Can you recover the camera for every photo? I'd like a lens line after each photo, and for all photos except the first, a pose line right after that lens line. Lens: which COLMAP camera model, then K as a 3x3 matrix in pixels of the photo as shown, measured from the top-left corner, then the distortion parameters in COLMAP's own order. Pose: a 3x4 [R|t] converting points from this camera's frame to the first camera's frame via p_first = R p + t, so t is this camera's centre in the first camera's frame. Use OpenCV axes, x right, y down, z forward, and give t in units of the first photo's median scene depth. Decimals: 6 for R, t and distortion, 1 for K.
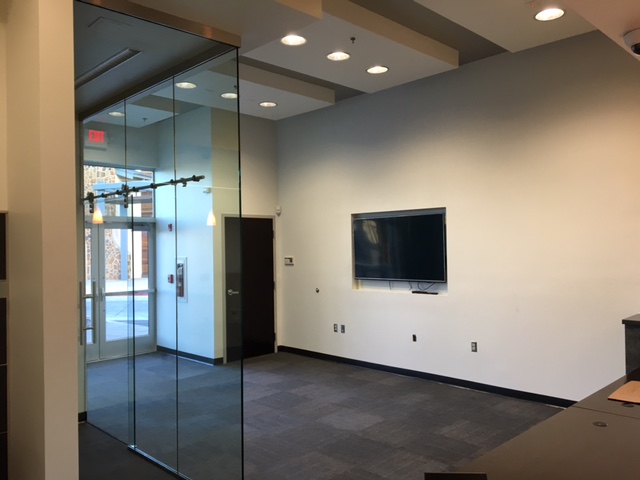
lens RADIAL K [[538.2, 0, 321.9], [0, 538.2, 248.6], [0, 0, 1]] dist [0.058753, -0.084889]
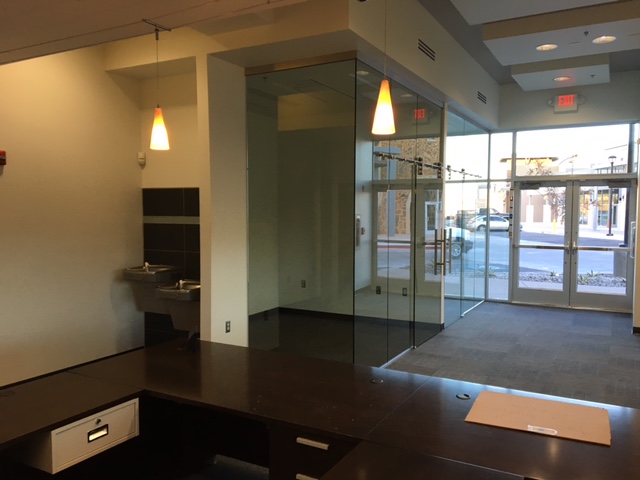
lens RADIAL K [[538.2, 0, 321.9], [0, 538.2, 248.6], [0, 0, 1]] dist [0.058753, -0.084889]
pose [[0.289691, 0.087943, -0.953071, 0.500539], [-0.011041, 0.996011, 0.088549, -0.004987], [0.957057, -0.015128, 0.289506, 0.223437]]
